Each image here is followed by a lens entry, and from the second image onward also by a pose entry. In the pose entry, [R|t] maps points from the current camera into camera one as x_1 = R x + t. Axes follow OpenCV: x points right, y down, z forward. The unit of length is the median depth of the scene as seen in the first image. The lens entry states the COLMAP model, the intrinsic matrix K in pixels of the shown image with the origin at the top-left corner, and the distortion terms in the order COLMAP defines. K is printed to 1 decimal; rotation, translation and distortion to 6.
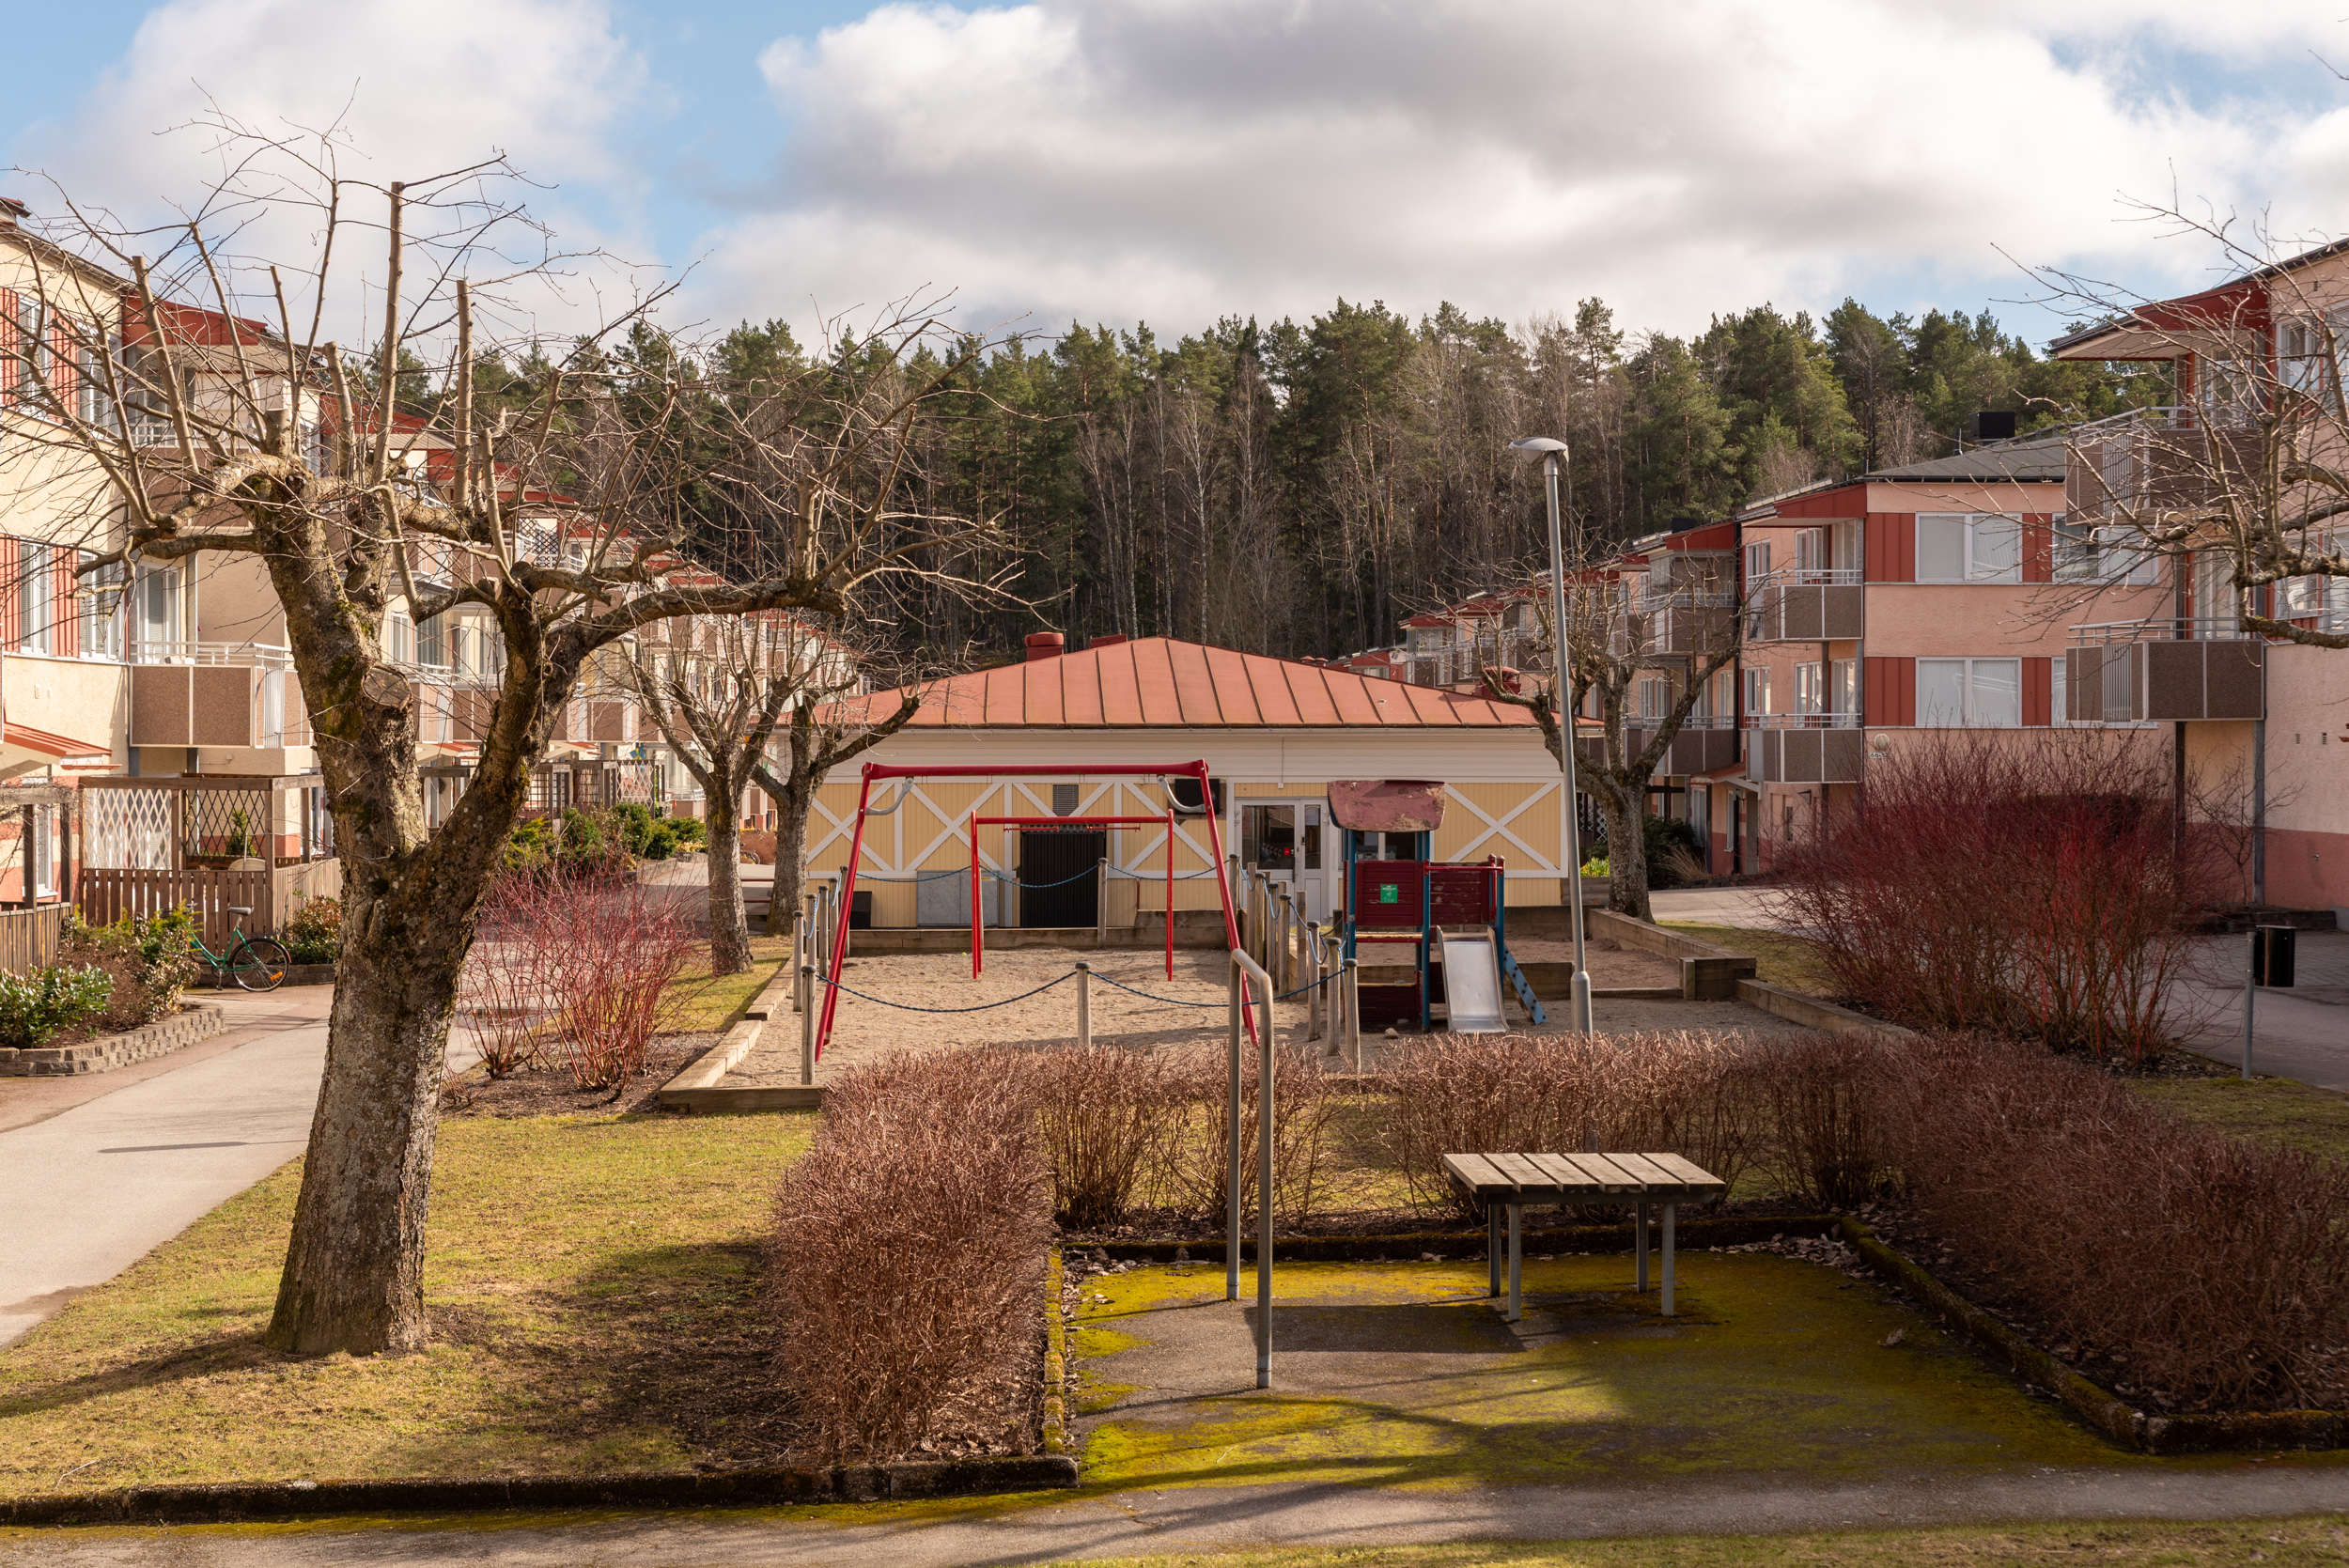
lens RADIAL K [[3507.2, 0, 1174.5], [0, 3507.2, 784.0], [0, 0, 1]] dist [-0.005460, -0.047705]
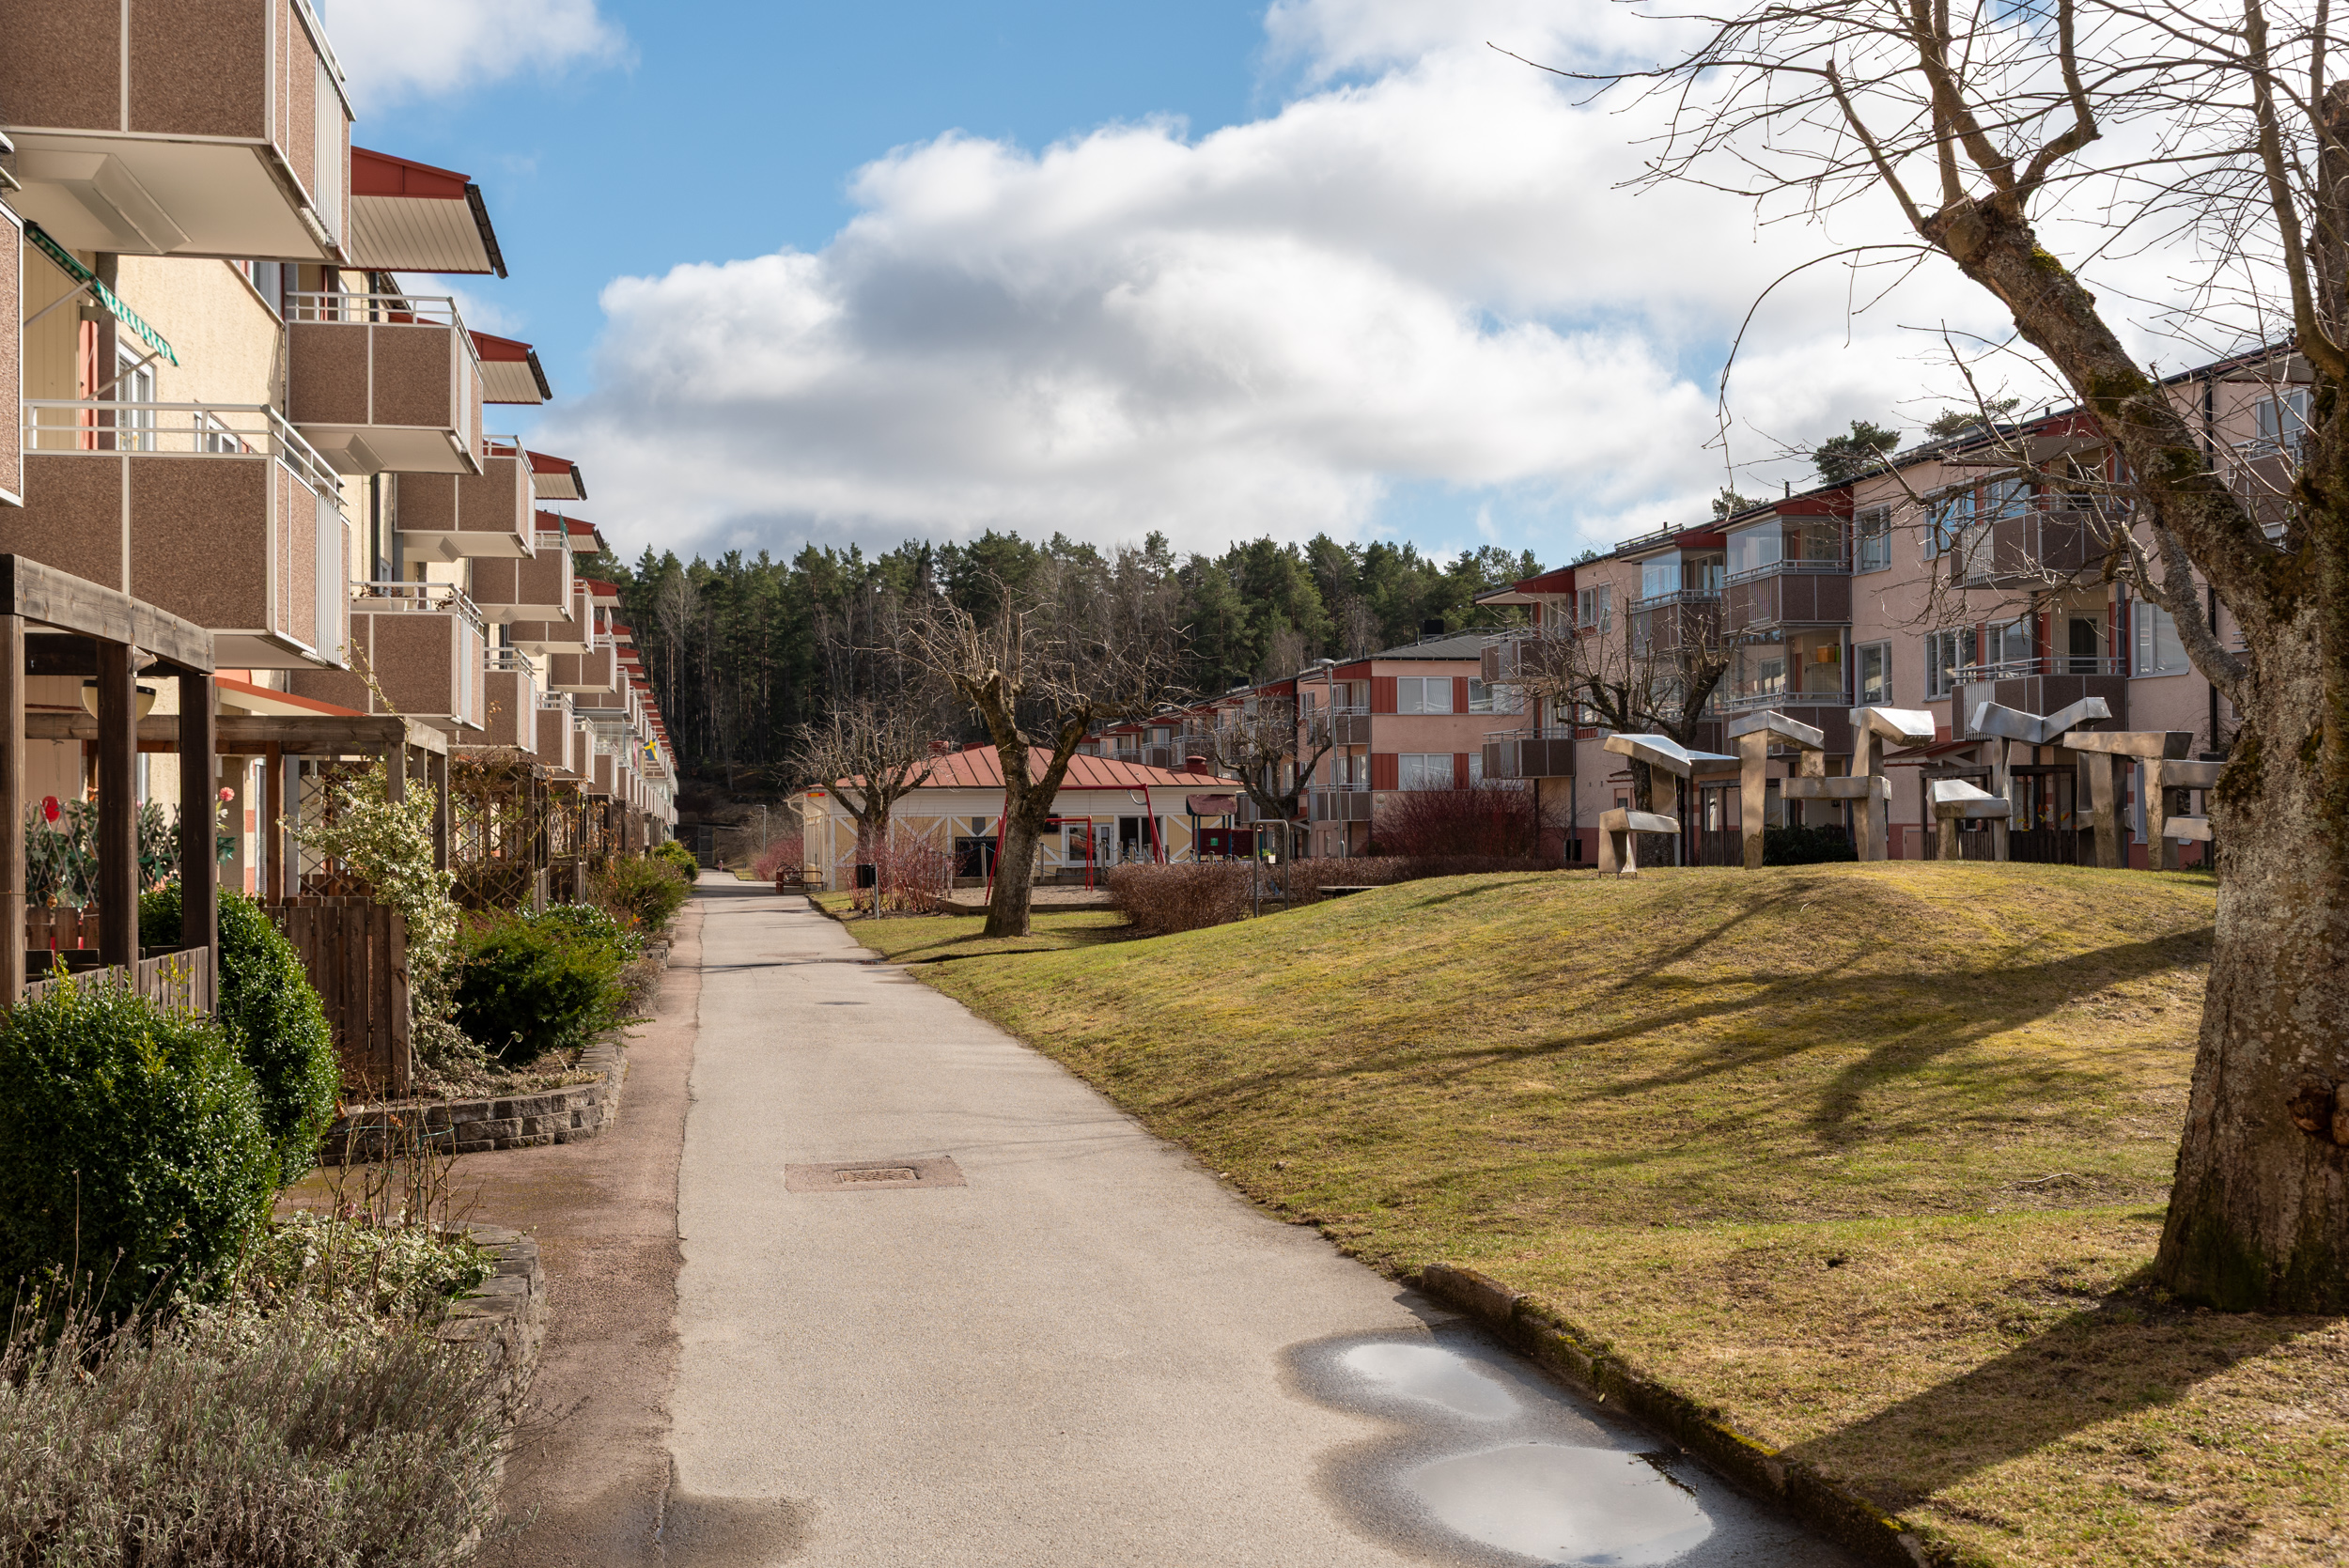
lens RADIAL K [[2555.0, 0, 1174.5], [0, 2555.0, 784.0], [0, 0, 1]] dist [0.003855, 0.000832]
pose [[0.990154, -0.005440, 0.139878, -0.029447], [0.009930, 0.999457, -0.031417, 0.006597], [-0.139631, 0.032497, 0.989670, -0.100473]]
